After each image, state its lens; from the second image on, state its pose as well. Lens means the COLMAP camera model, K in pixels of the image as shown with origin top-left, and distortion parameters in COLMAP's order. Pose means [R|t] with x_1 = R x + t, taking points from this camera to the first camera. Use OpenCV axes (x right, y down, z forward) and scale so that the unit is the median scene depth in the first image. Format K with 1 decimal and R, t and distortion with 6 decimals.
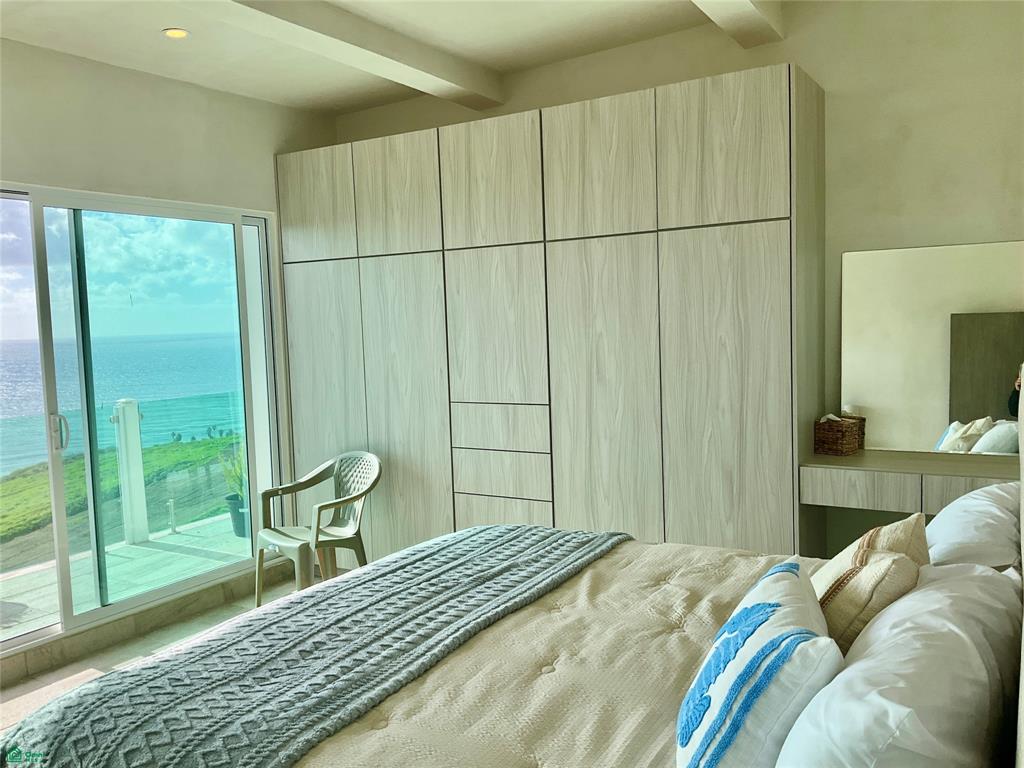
lens RADIAL K [[842.8, 0, 512.0], [0, 842.8, 384.0], [0, 0, 1]] dist [0.087769, -0.161990]
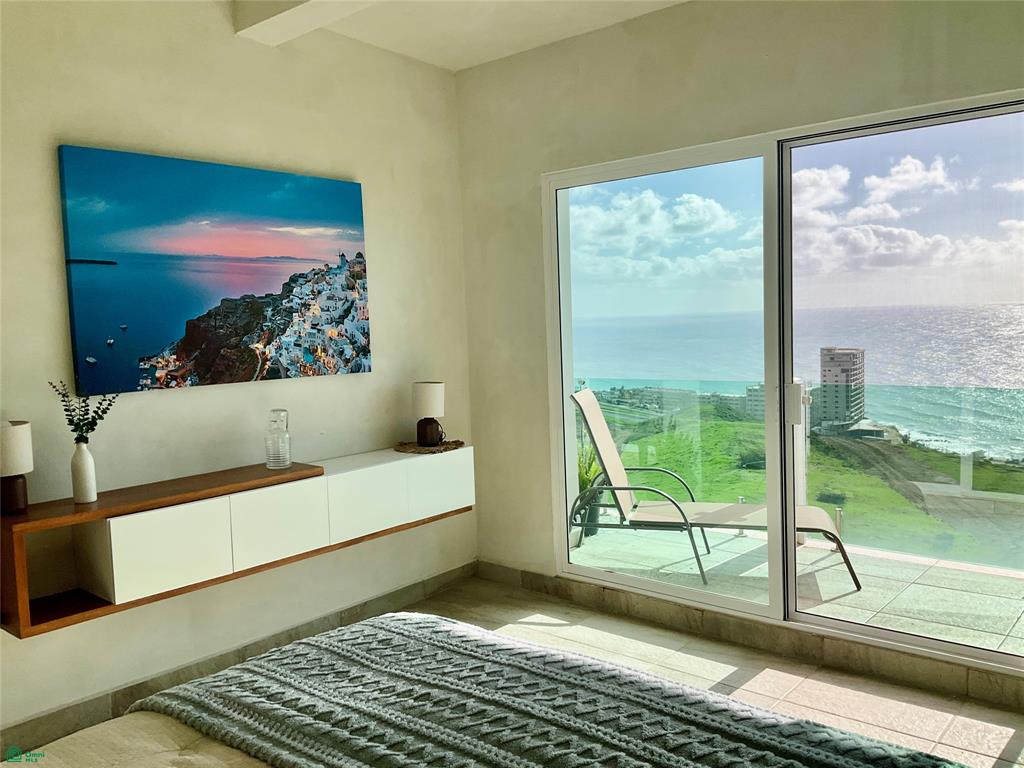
lens RADIAL K [[842.8, 0, 512.0], [0, 842.8, 384.0], [0, 0, 1]] dist [0.087769, -0.161990]
pose [[-0.168101, 0.121519, -0.978251, 0.413532], [-0.033335, 0.991104, 0.128844, -0.079757], [0.985206, 0.054269, -0.162554, 0.951133]]
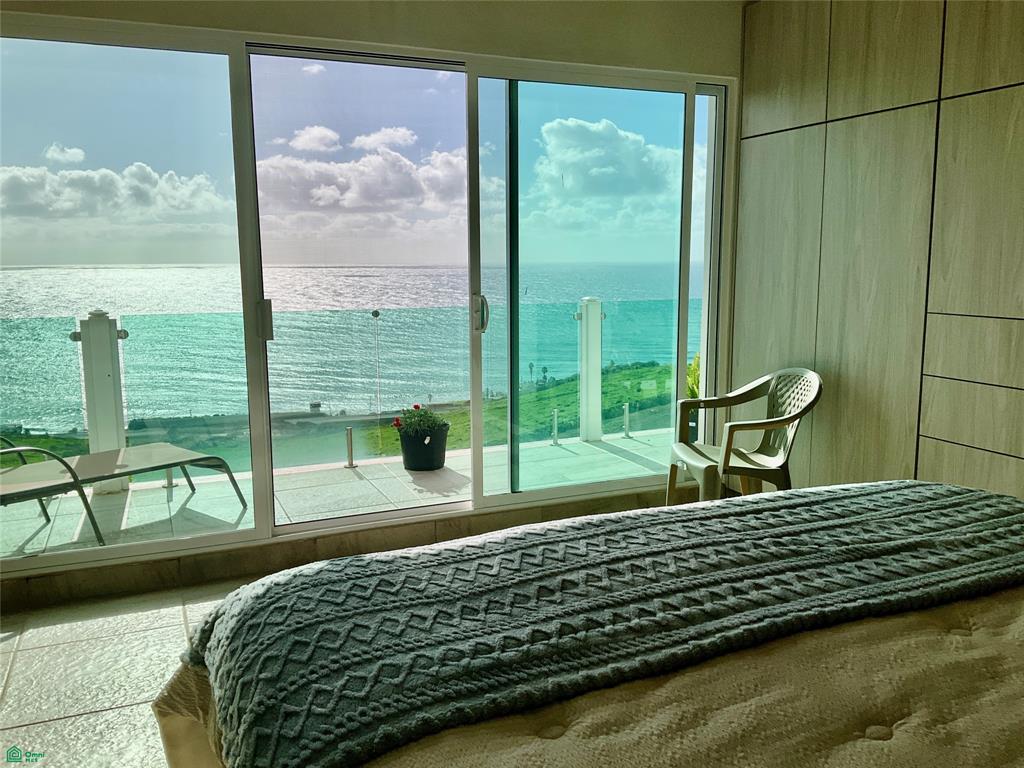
lens RADIAL K [[842.8, 0, 512.0], [0, 842.8, 384.0], [0, 0, 1]] dist [0.087769, -0.161990]
pose [[0.815291, 0.115048, -0.567508, 0.100296], [-0.067365, 0.992254, 0.104376, 0.049104], [0.575120, -0.046867, 0.816725, 0.304816]]
